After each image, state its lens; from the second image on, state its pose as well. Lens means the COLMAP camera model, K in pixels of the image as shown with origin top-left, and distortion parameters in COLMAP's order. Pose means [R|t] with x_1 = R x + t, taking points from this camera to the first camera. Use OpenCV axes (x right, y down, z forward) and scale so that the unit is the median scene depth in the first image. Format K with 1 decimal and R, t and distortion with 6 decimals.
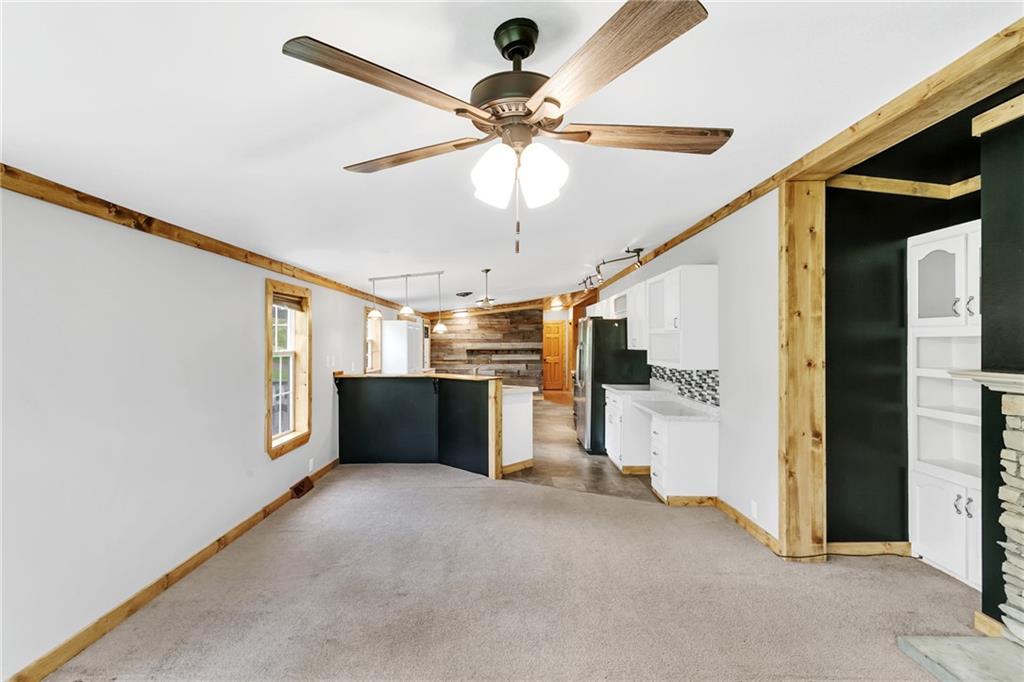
lens RADIAL K [[489.9, 0, 512.0], [0, 489.9, 341.0], [0, 0, 1]] dist [-0.001902, 0.002422]
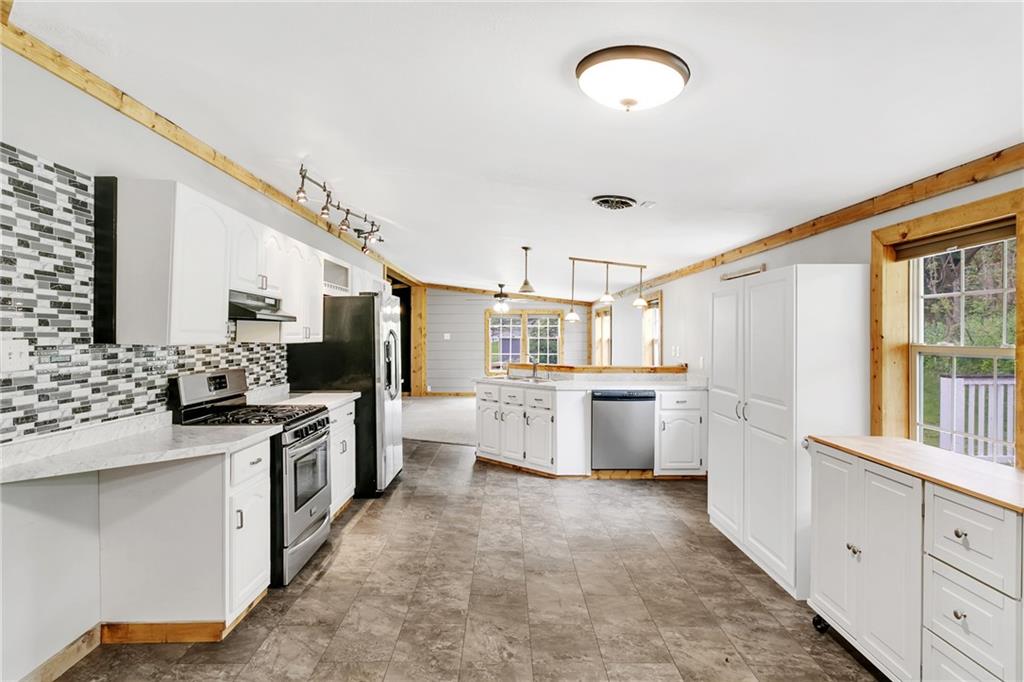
lens RADIAL K [[554.1, 0, 511.3], [0, 554.1, 336.8], [0, 0, 1]] dist [-0.001508, 0.001683]
pose [[-0.999999, -0.000733, -0.000956, -0.027400], [-0.000732, 1.000000, -0.000637, 0.017173], [0.000956, -0.000636, -0.999999, 2.434474]]
